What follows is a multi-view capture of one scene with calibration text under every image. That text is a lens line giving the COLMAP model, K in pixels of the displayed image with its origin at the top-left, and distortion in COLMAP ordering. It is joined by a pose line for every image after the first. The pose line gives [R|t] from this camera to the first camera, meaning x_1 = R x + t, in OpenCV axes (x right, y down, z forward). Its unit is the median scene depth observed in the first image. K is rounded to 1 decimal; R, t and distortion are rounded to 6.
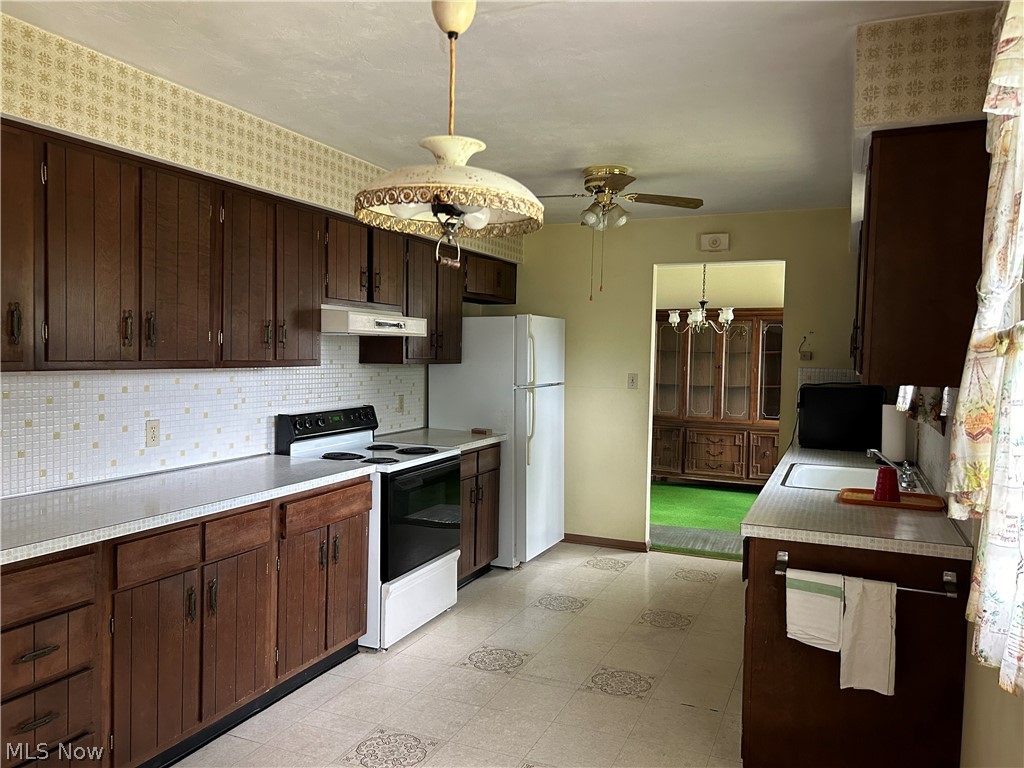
lens RADIAL K [[766.1, 0, 512.0], [0, 766.1, 384.0], [0, 0, 1]] dist [0.027356, -0.005684]
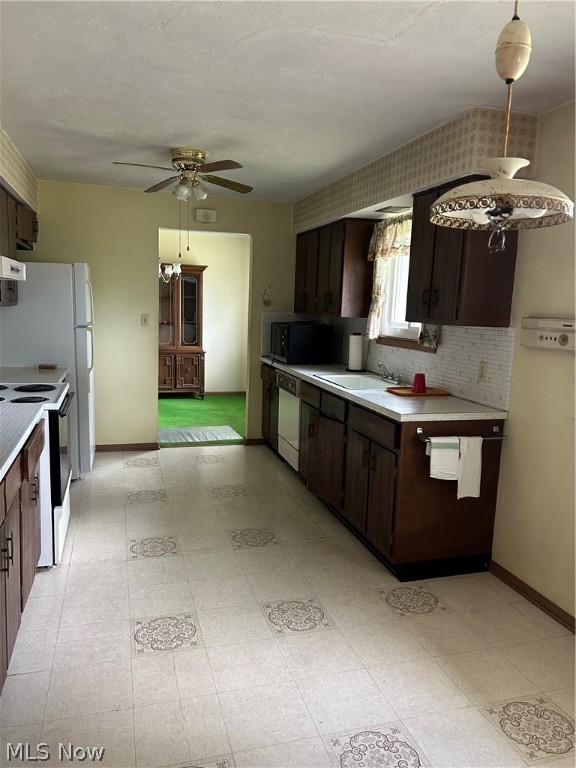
lens RADIAL K [[574.6, 0, 288.0], [0, 574.6, 384.0], [0, 0, 1]] dist [0.027356, -0.005684]
pose [[0.766873, -0.080199, 0.636768, -0.423435], [0.005168, 0.992901, 0.118830, -0.016323], [-0.641778, -0.087837, 0.761844, 0.162833]]
